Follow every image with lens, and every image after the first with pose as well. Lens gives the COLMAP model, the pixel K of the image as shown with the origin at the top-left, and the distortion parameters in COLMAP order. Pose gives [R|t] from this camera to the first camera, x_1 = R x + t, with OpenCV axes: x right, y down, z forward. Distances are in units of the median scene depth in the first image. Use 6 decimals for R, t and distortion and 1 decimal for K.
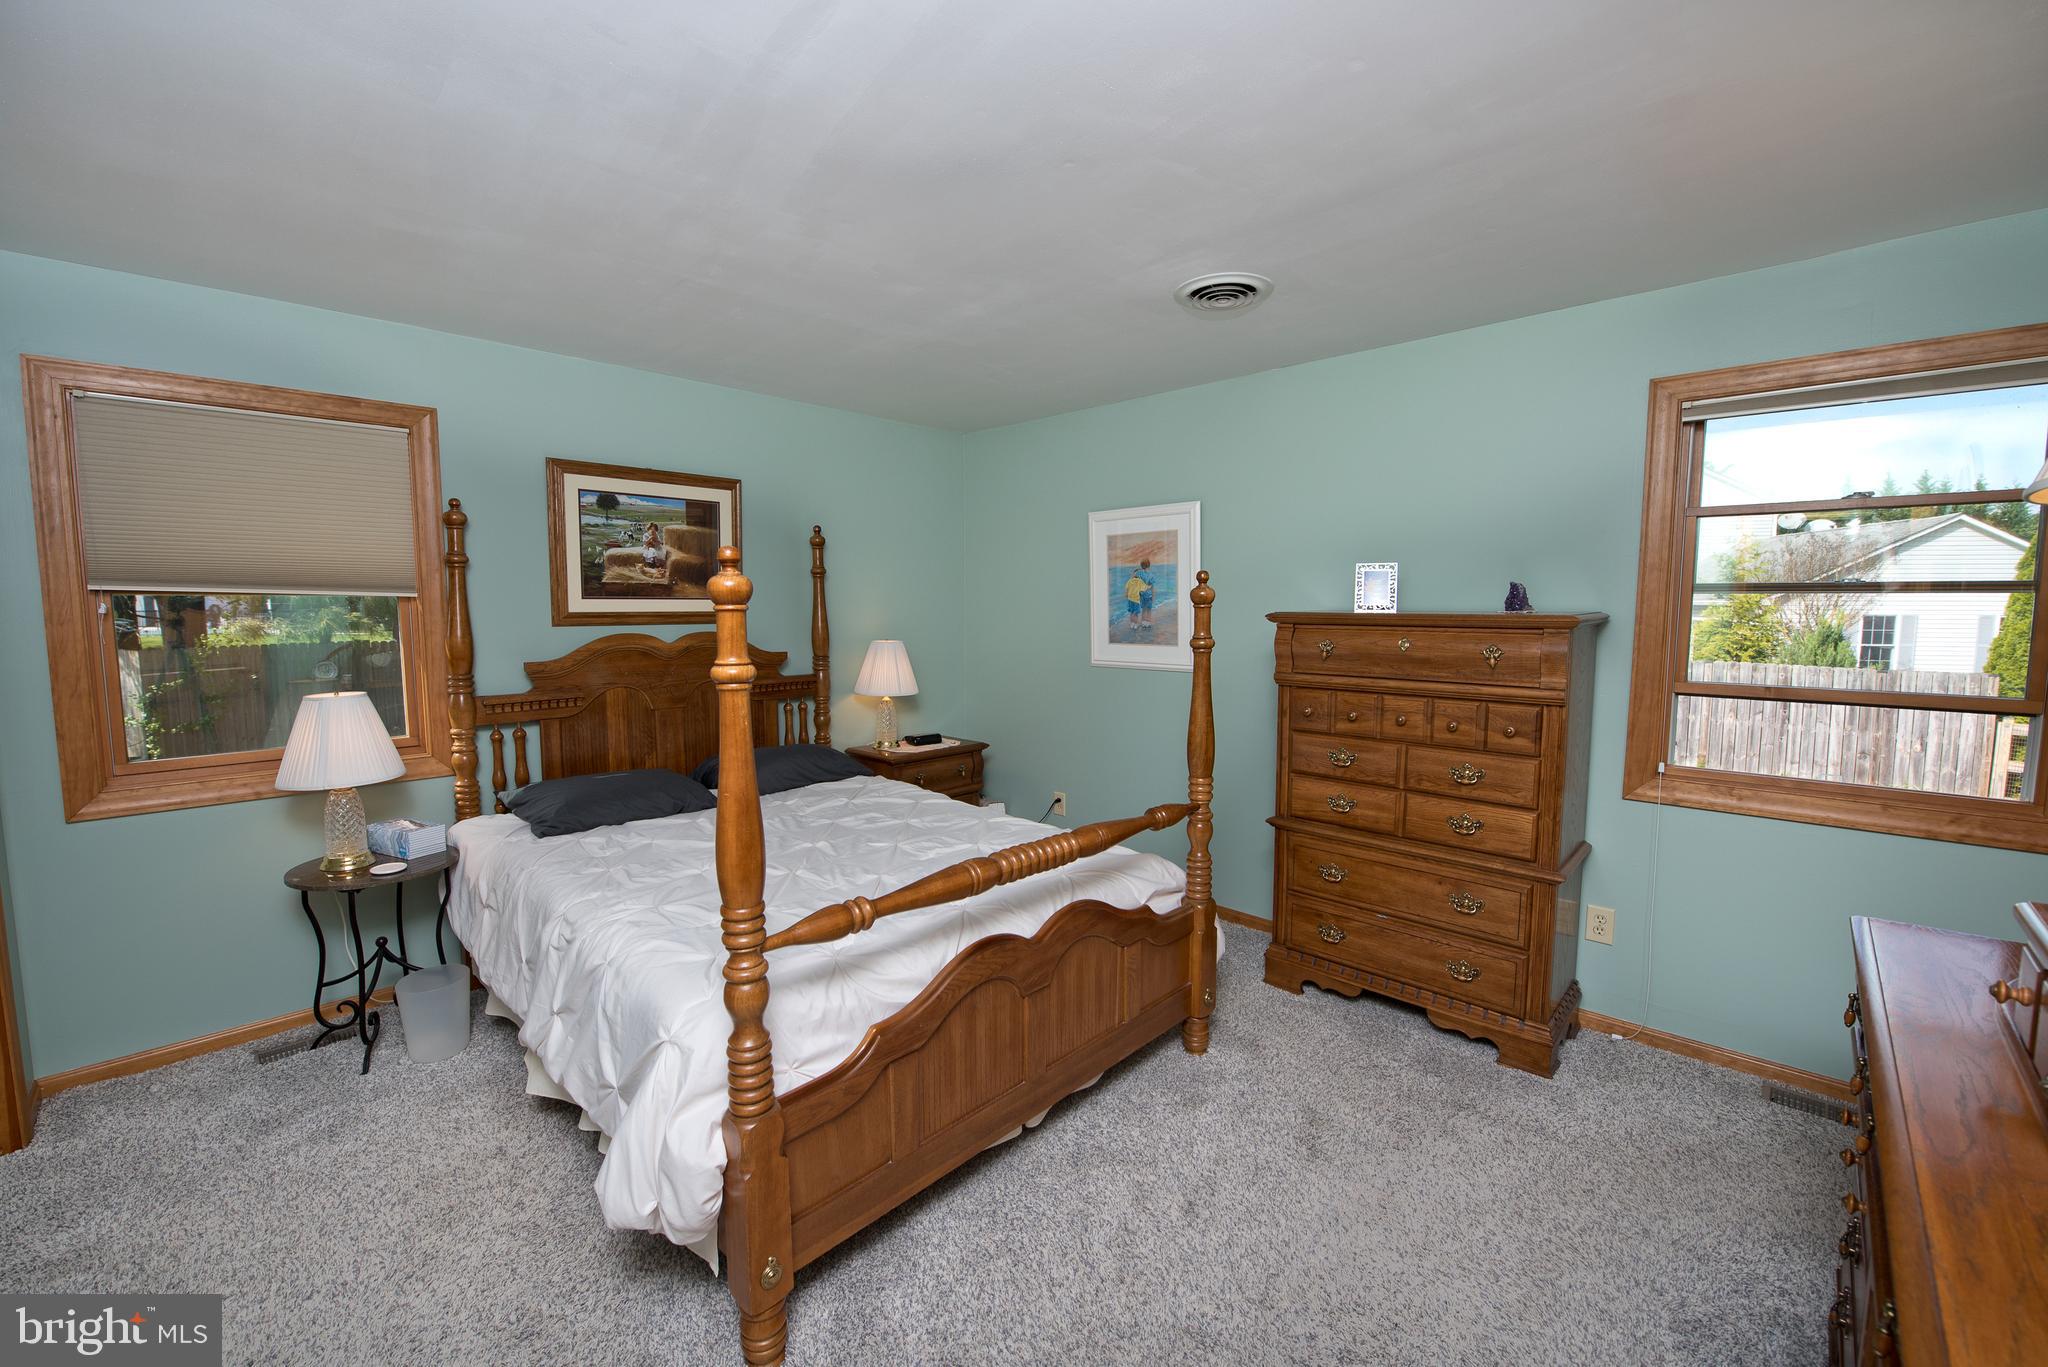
lens RADIAL K [[815.6, 0, 1026.3], [0, 815.6, 688.0], [0, 0, 1]] dist [-0.016870, -0.001778]
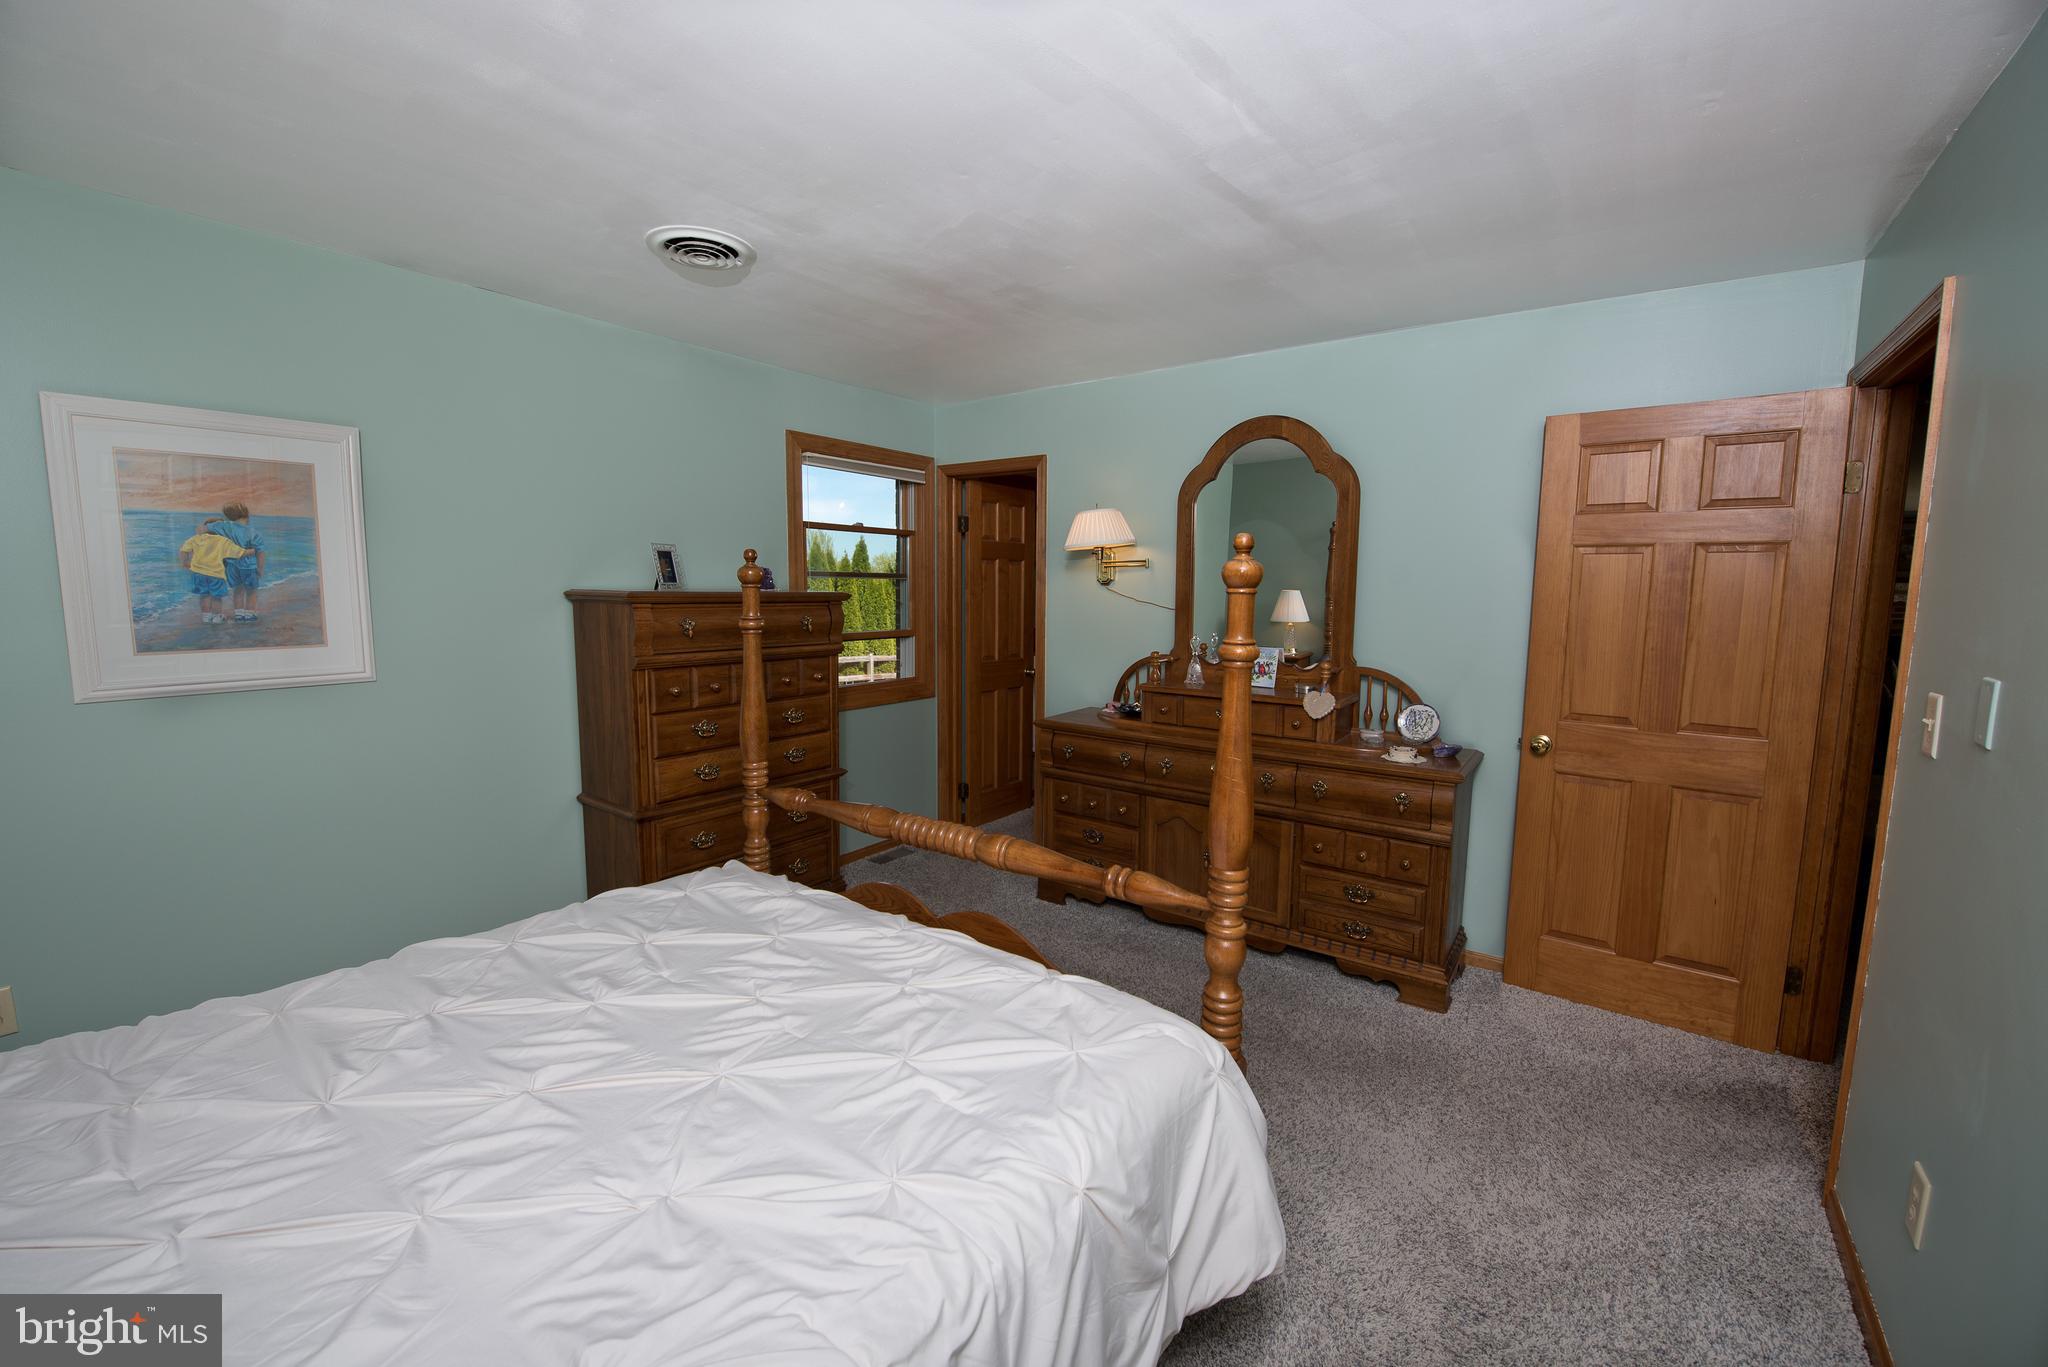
lens RADIAL K [[815.6, 0, 1019.0], [0, 815.6, 684.5], [0, 0, 1]] dist [-0.016870, -0.001778]
pose [[-0.127818, -0.118598, 0.984681, -0.511241], [0.091789, 0.987149, 0.130810, -0.053092], [-0.987541, 0.107103, -0.115290, 0.523232]]
